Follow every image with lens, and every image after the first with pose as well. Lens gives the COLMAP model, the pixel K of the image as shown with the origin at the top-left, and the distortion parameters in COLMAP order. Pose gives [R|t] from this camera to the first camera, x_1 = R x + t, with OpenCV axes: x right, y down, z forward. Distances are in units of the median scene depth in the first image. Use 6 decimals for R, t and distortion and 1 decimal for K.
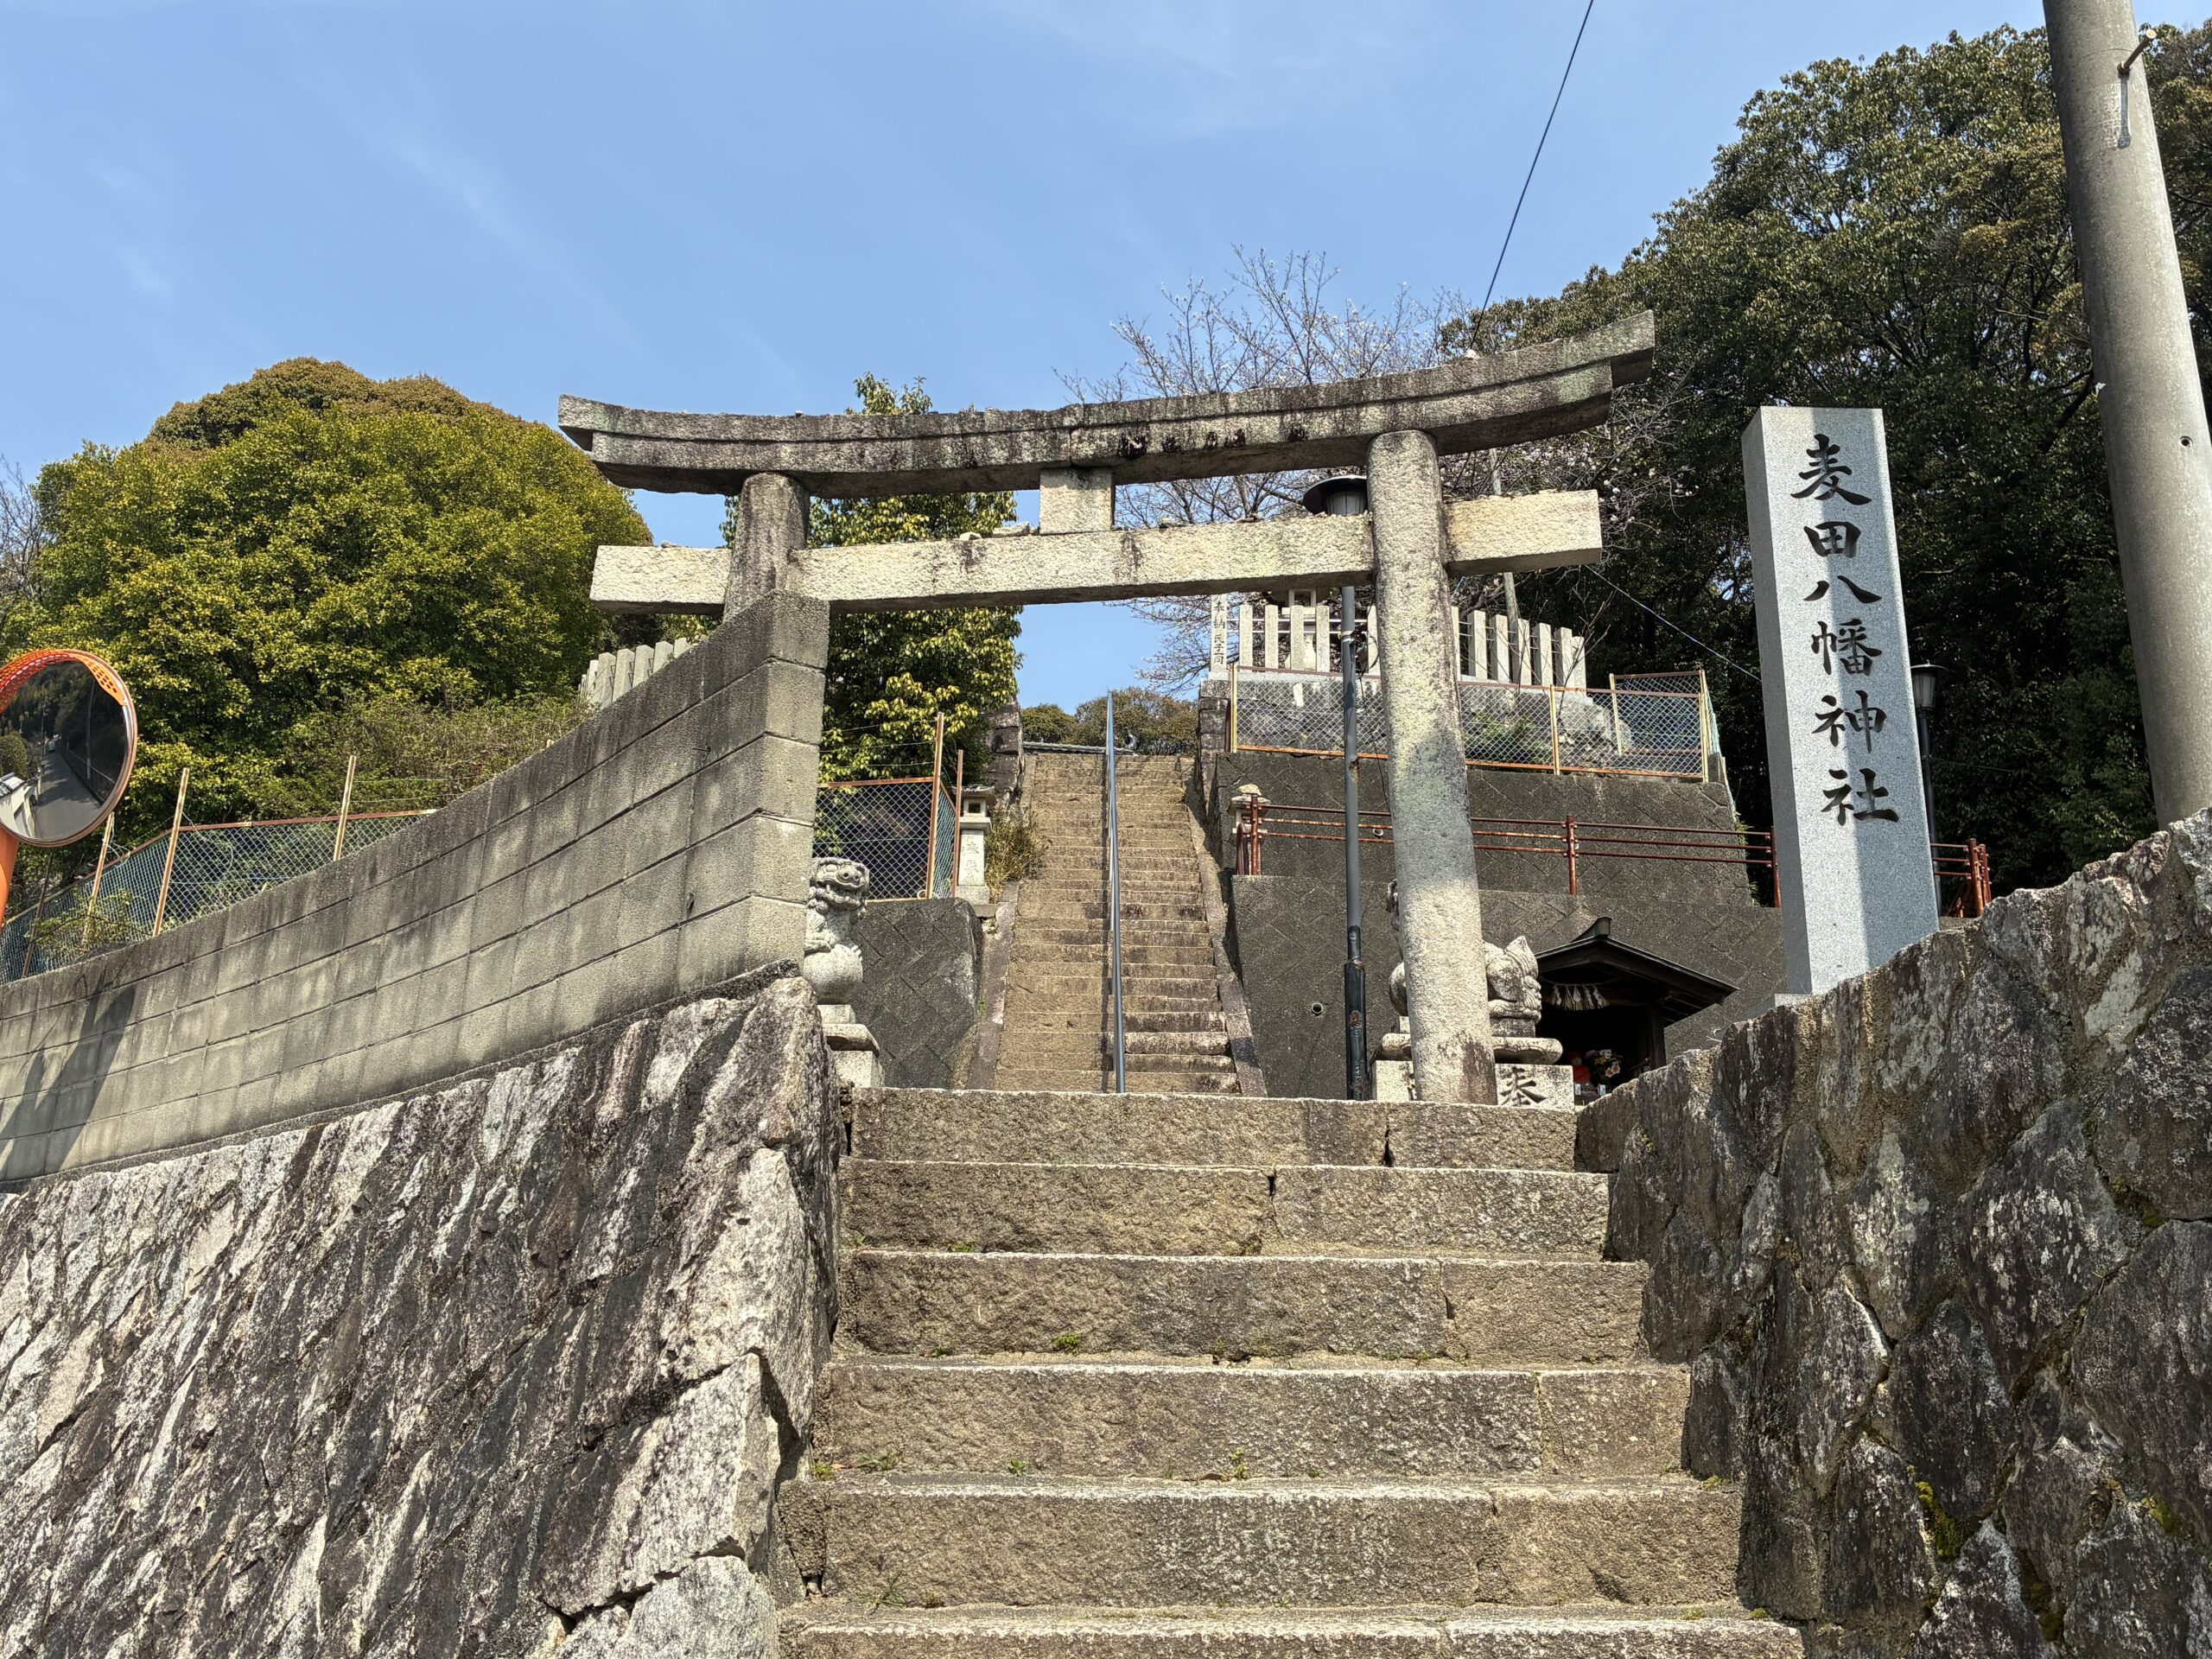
lens RADIAL K [[1933.8, 0, 1107.1], [0, 1933.8, 823.2], [0, 0, 1]] dist [0.054119, 0.001516]
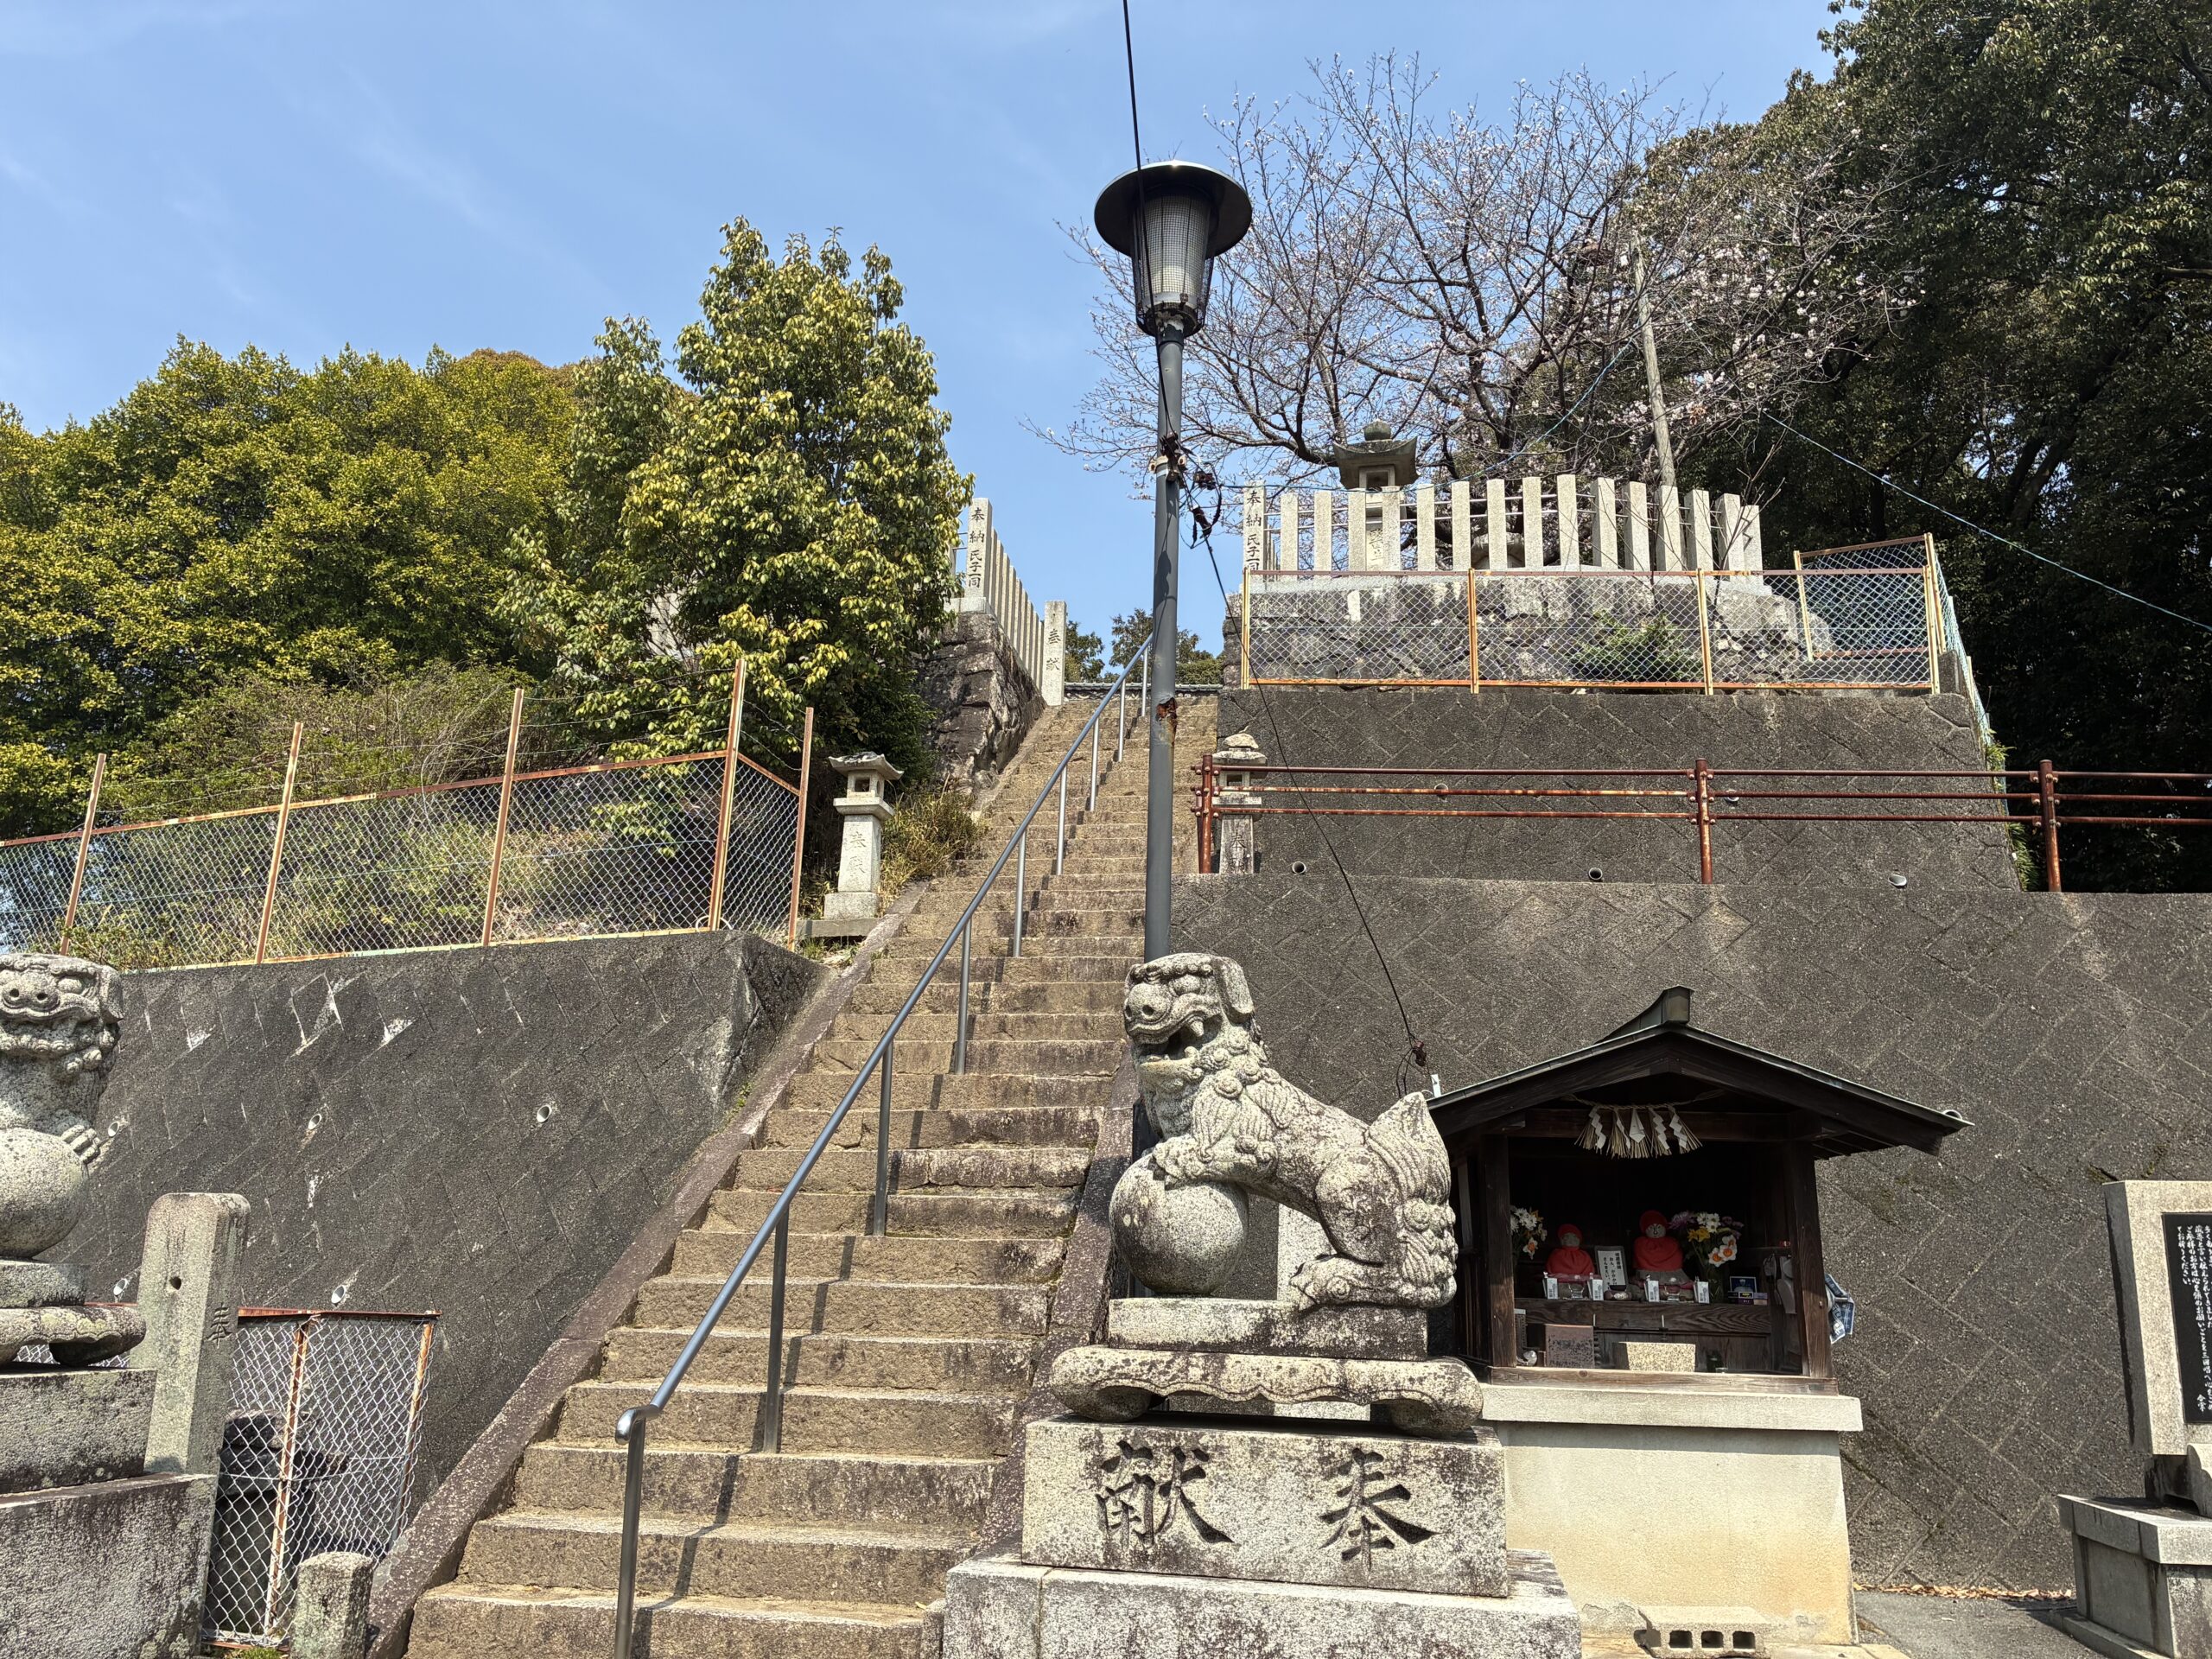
lens RADIAL K [[1652.4, 0, 1104.7], [0, 1652.4, 840.6], [0, 0, 1]] dist [0.001988, 0.052178]
pose [[0.981951, -0.037487, -0.185385, 0.120173], [0.047087, 0.997753, 0.047655, -0.010609], [0.183182, -0.055524, 0.981510, 0.348192]]
